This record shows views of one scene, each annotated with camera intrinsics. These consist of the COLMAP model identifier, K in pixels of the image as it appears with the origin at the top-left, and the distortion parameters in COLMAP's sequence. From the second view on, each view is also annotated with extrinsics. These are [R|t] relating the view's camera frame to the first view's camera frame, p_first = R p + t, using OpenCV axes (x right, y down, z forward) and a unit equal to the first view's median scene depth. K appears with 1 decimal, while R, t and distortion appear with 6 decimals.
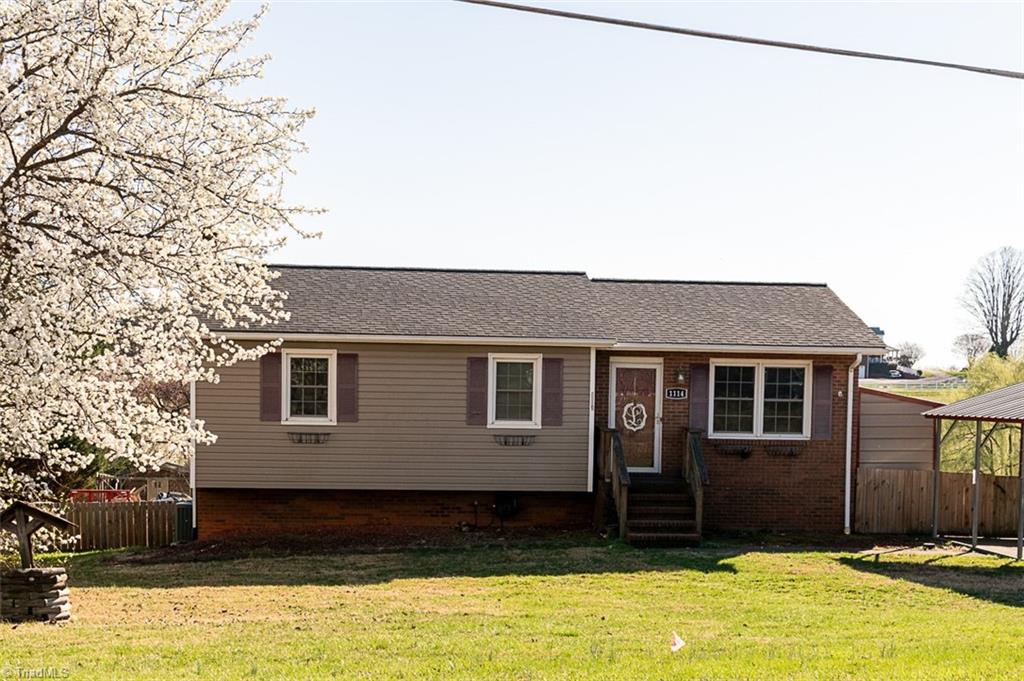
lens RADIAL K [[1583.8, 0, 512.1], [0, 1583.8, 337.3], [0, 0, 1]] dist [0.026373, 0.000000]
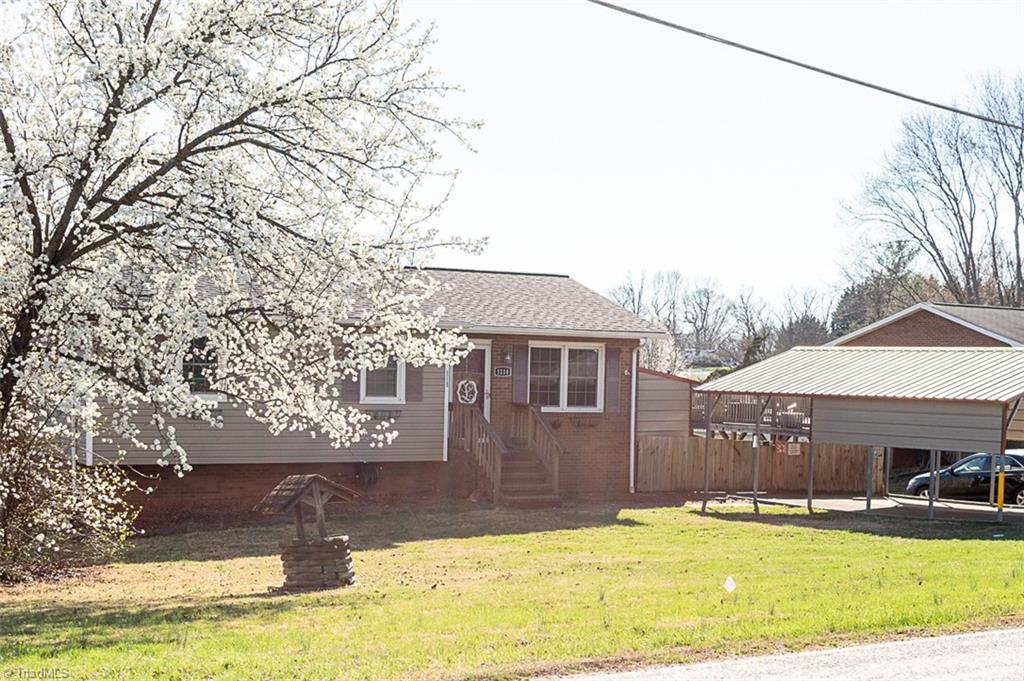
lens RADIAL K [[1583.8, 0, 511.7], [0, 1583.8, 343.7], [0, 0, 1]] dist [0.026373, 0.000000]
pose [[0.909360, 0.010787, 0.415871, -0.354000], [-0.020243, 0.999627, 0.018336, -0.004825], [-0.415518, -0.025093, 0.909239, -0.016741]]
